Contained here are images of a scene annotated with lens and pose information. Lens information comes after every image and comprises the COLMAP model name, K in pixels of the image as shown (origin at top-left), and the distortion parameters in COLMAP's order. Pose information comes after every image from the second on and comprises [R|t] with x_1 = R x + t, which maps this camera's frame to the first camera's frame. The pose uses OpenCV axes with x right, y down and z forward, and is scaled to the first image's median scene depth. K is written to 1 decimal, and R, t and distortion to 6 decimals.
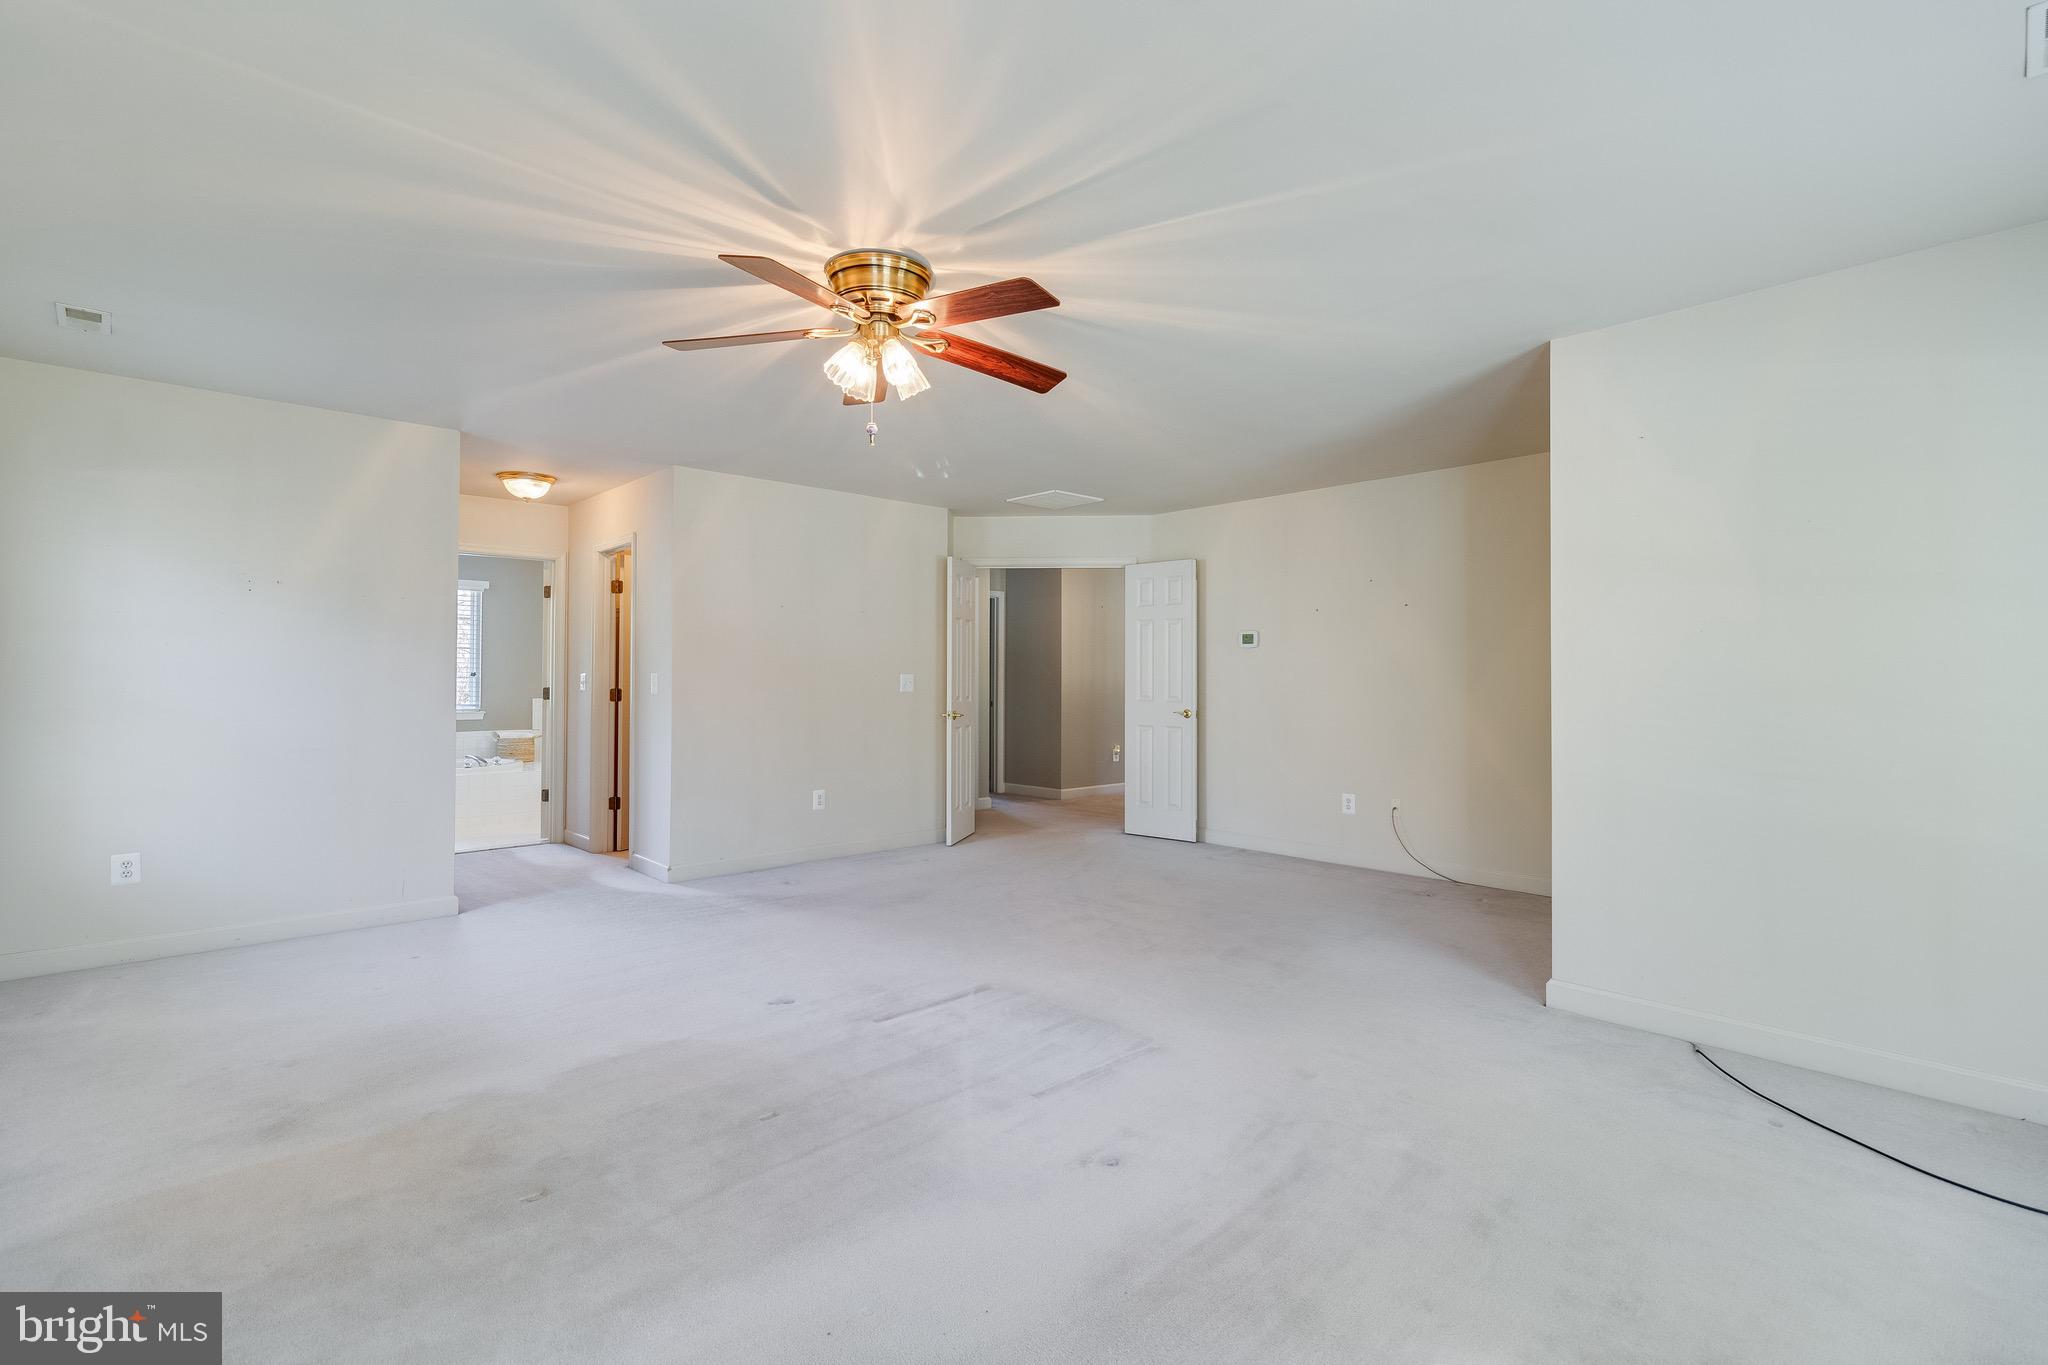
lens RADIAL K [[953.8, 0, 1028.5], [0, 953.8, 675.6], [0, 0, 1]] dist [0.005446, 0.000688]
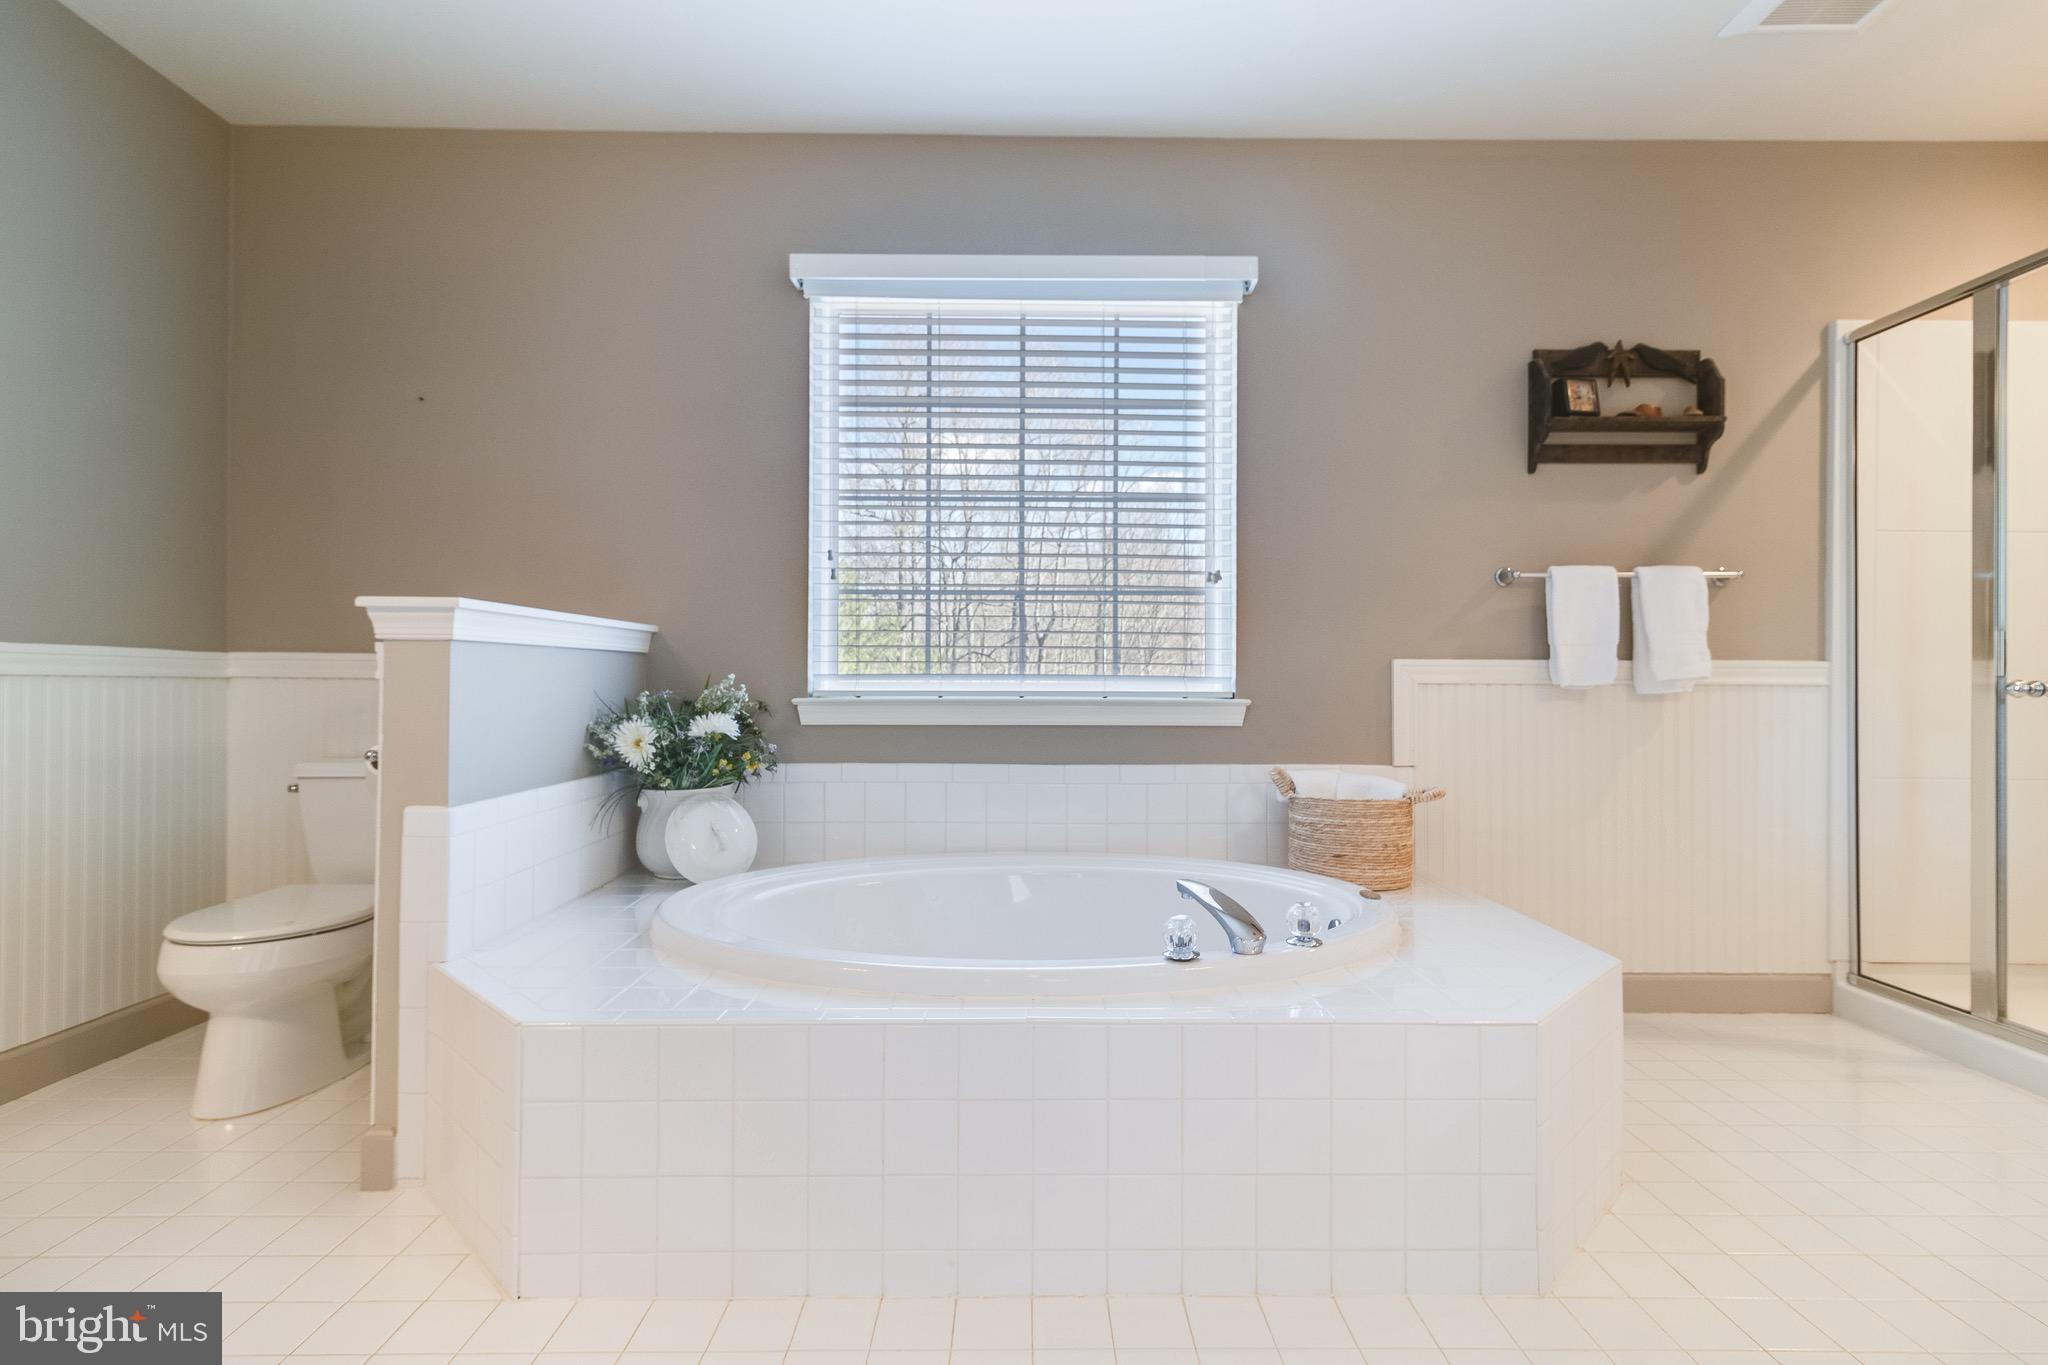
lens RADIAL K [[953.8, 0, 1025.1], [0, 953.8, 679.0], [0, 0, 1]] dist [0.005446, 0.000688]
pose [[0.738795, -0.005498, -0.673908, -0.422042], [0.006539, 0.999978, -0.000990, 0.031578], [0.673898, -0.003675, 0.738815, 0.737517]]
